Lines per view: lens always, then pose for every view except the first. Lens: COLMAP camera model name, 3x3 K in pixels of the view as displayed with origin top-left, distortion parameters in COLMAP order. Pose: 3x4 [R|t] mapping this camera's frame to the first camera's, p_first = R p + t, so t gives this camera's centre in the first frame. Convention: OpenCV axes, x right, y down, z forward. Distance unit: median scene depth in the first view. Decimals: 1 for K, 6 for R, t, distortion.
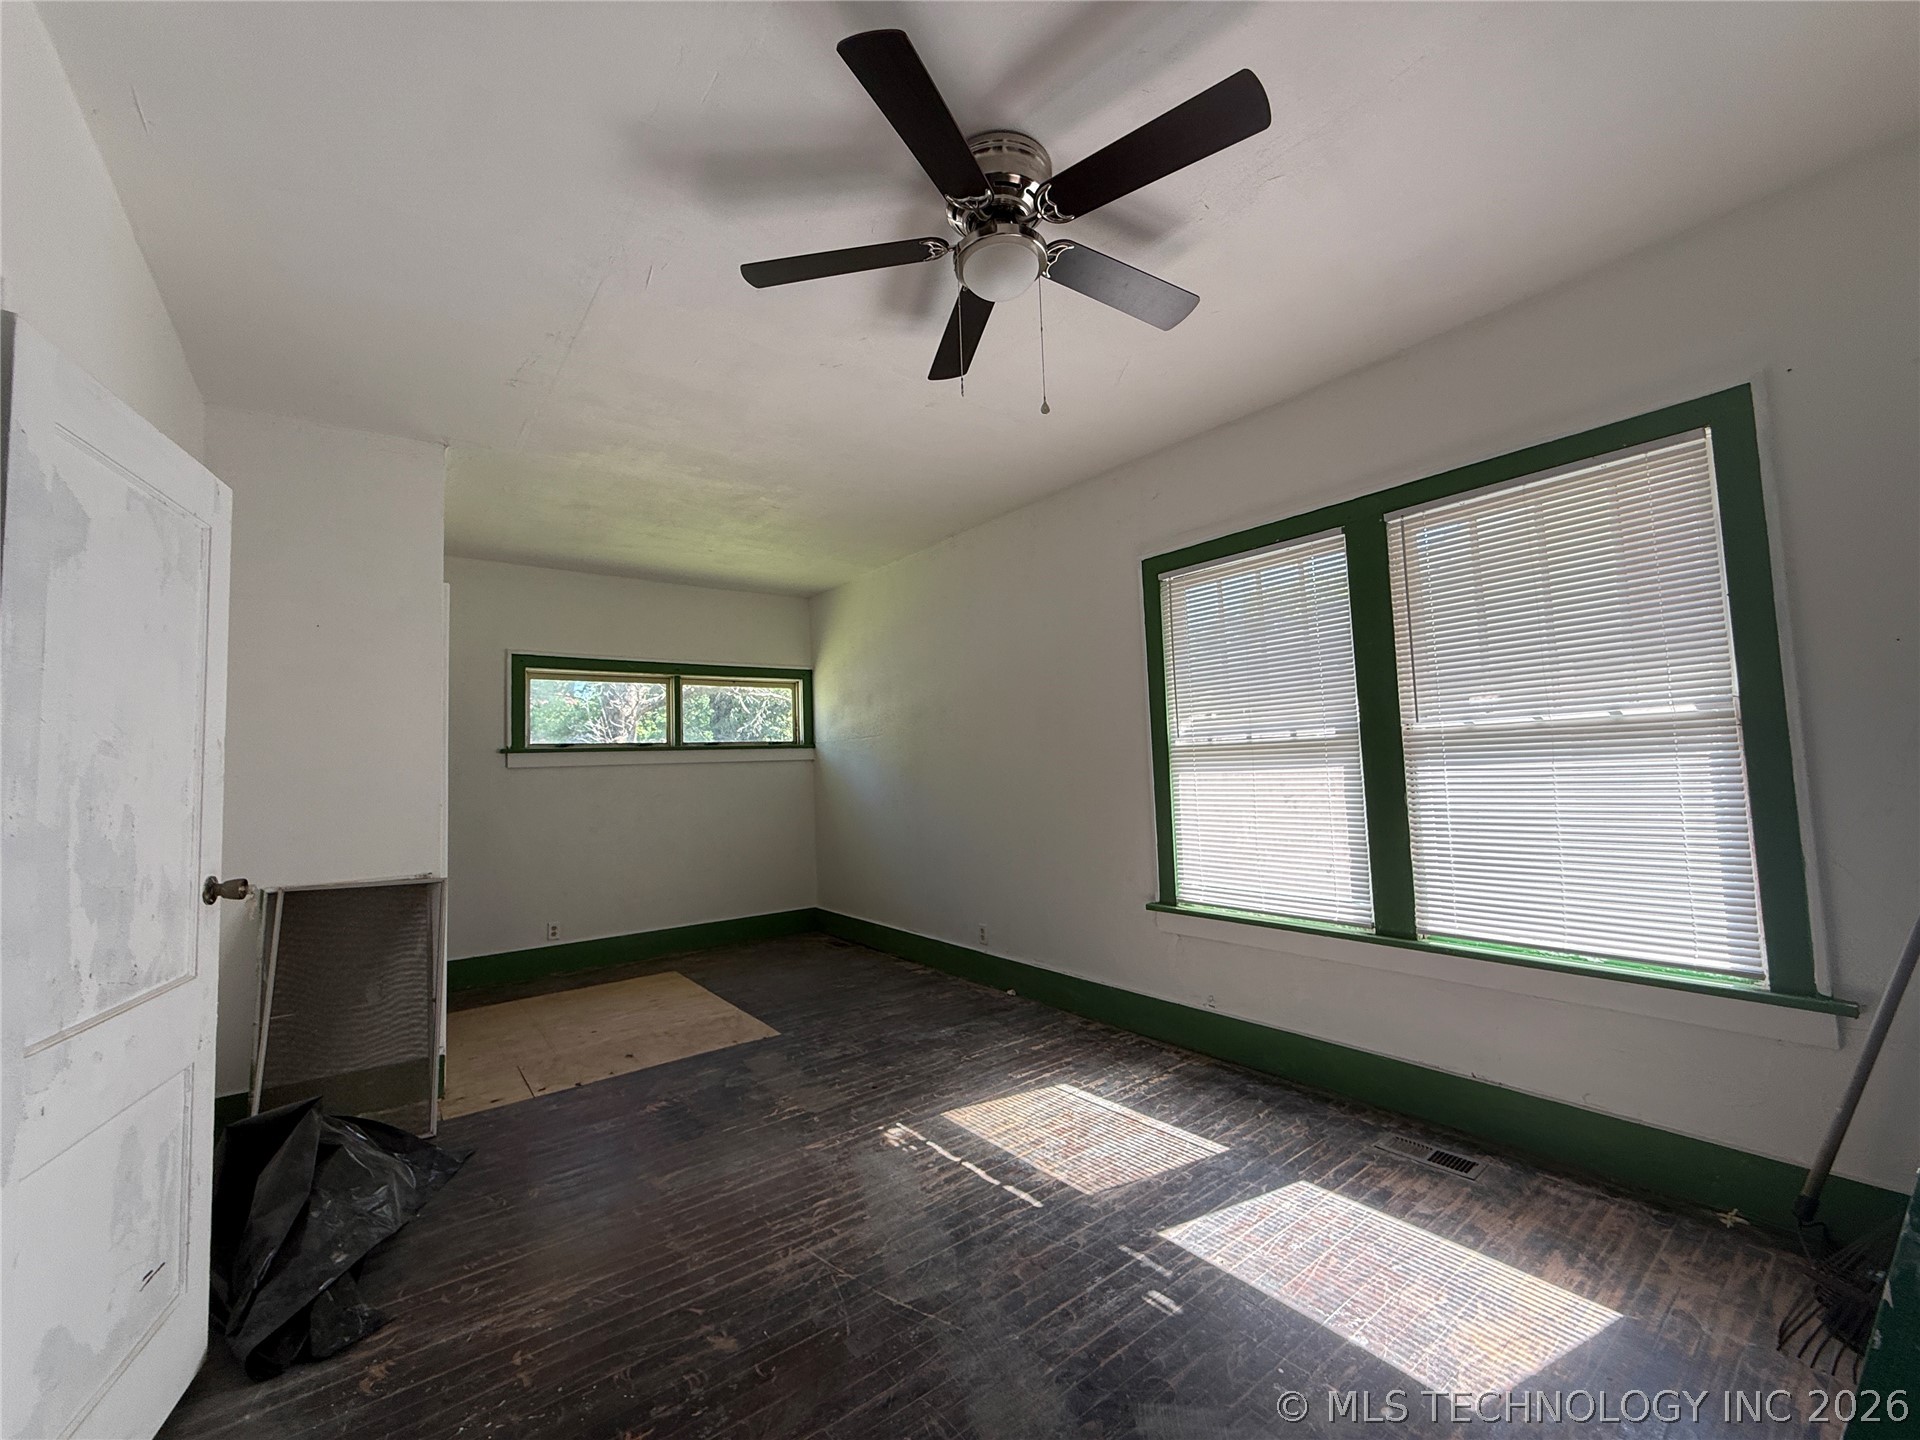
lens RADIAL K [[762.4, 0, 960.0], [0, 762.4, 720.0], [0, 0, 1]] dist [-0.001005, 0.000039]
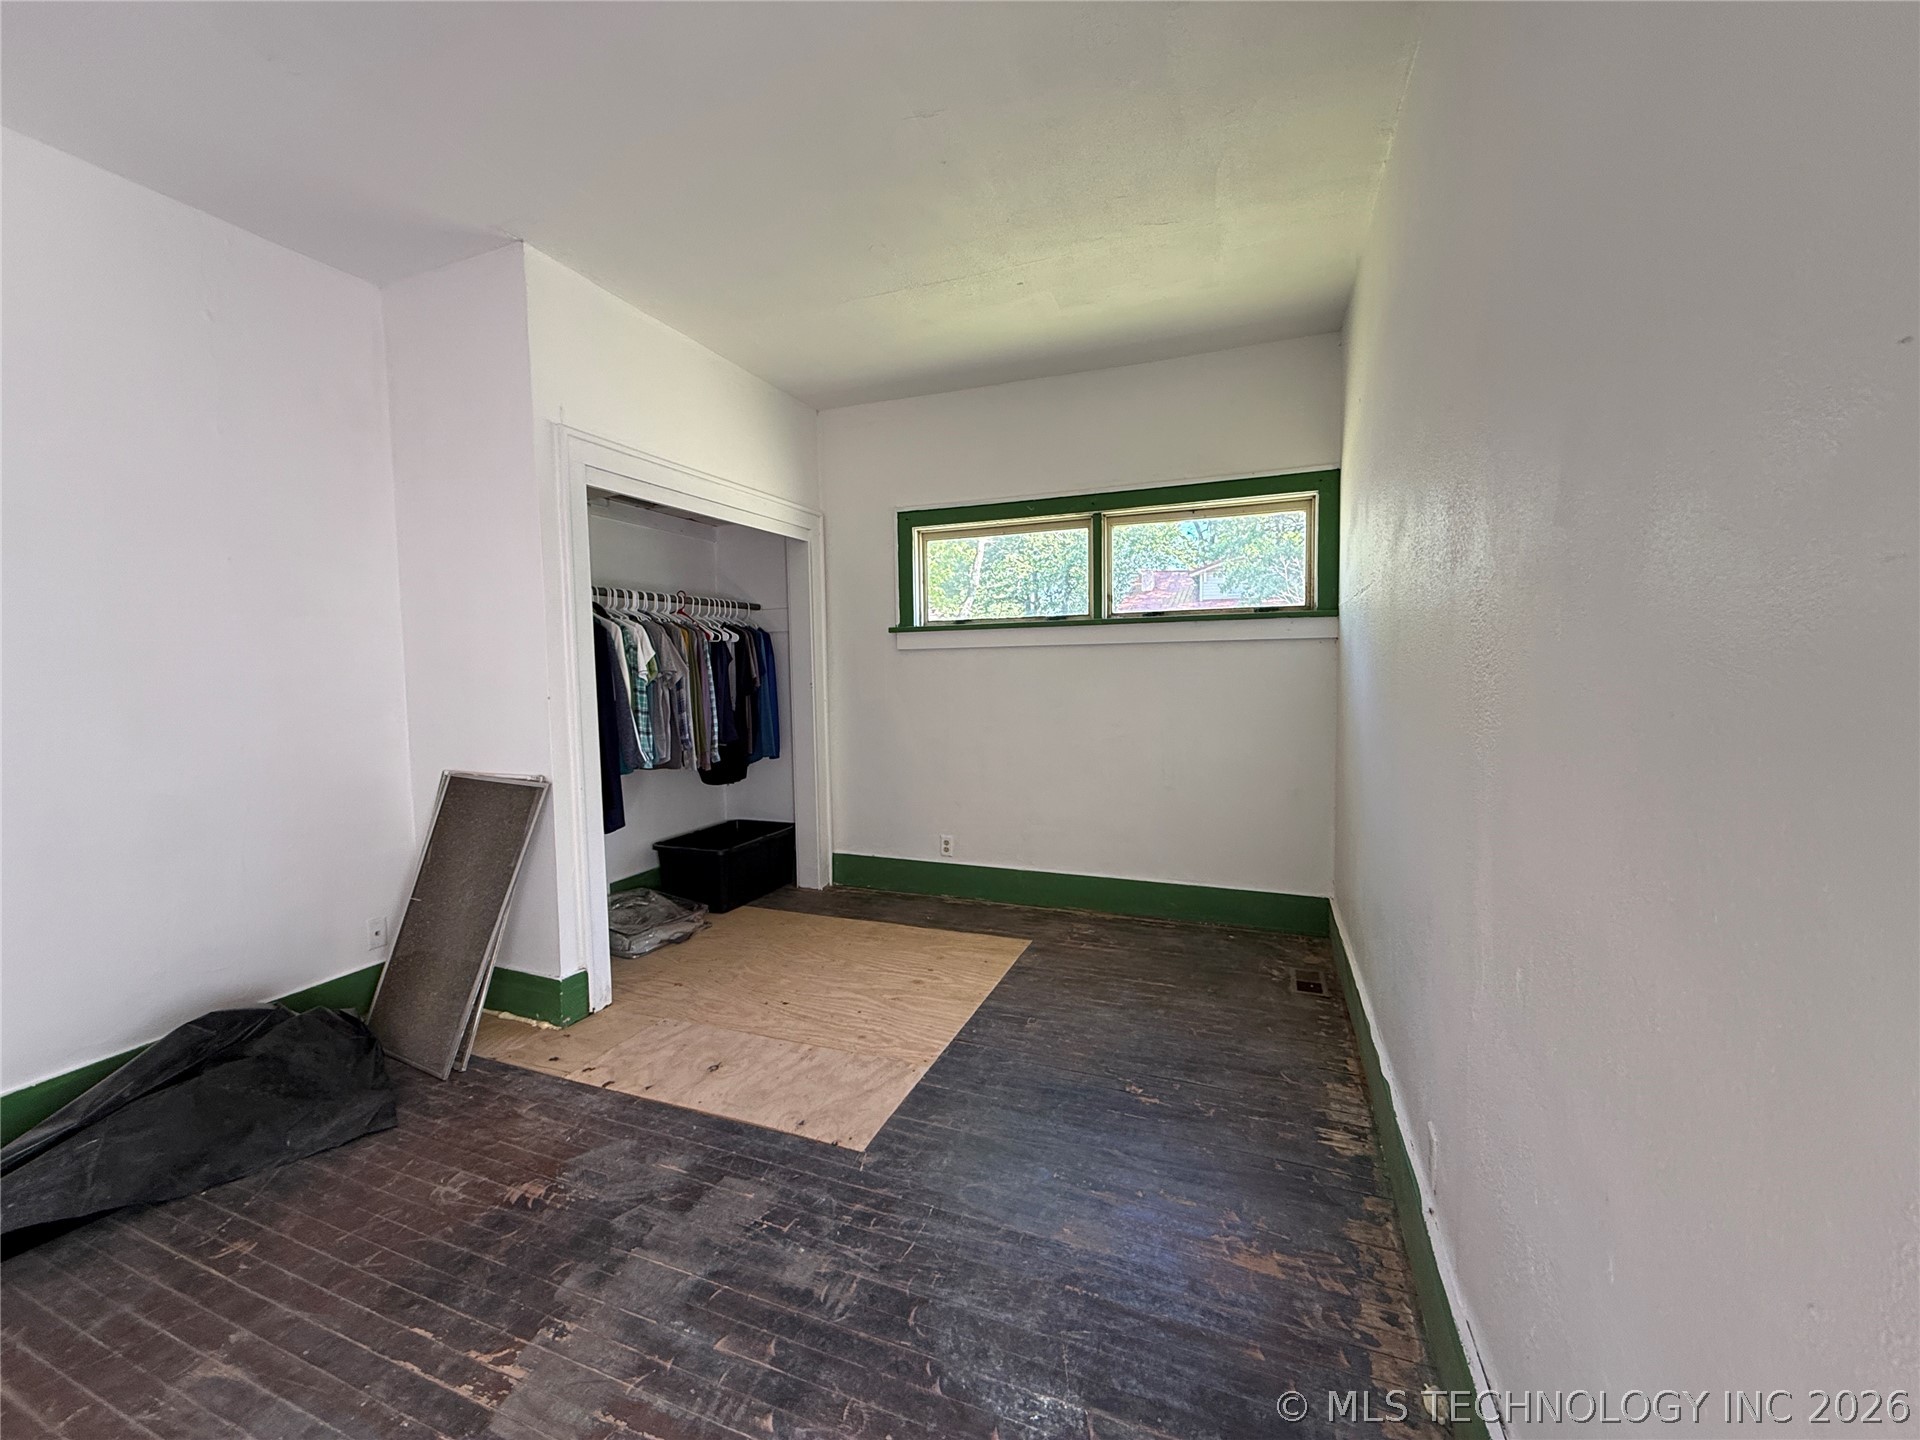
lens RADIAL K [[762.4, 0, 960.0], [0, 762.4, 720.0], [0, 0, 1]] dist [-0.001005, 0.000039]
pose [[0.515468, 0.089855, -0.852185, 0.235542], [0.051771, 0.989405, 0.135638, 0.037573], [0.855344, -0.114035, 0.505354, 0.816683]]
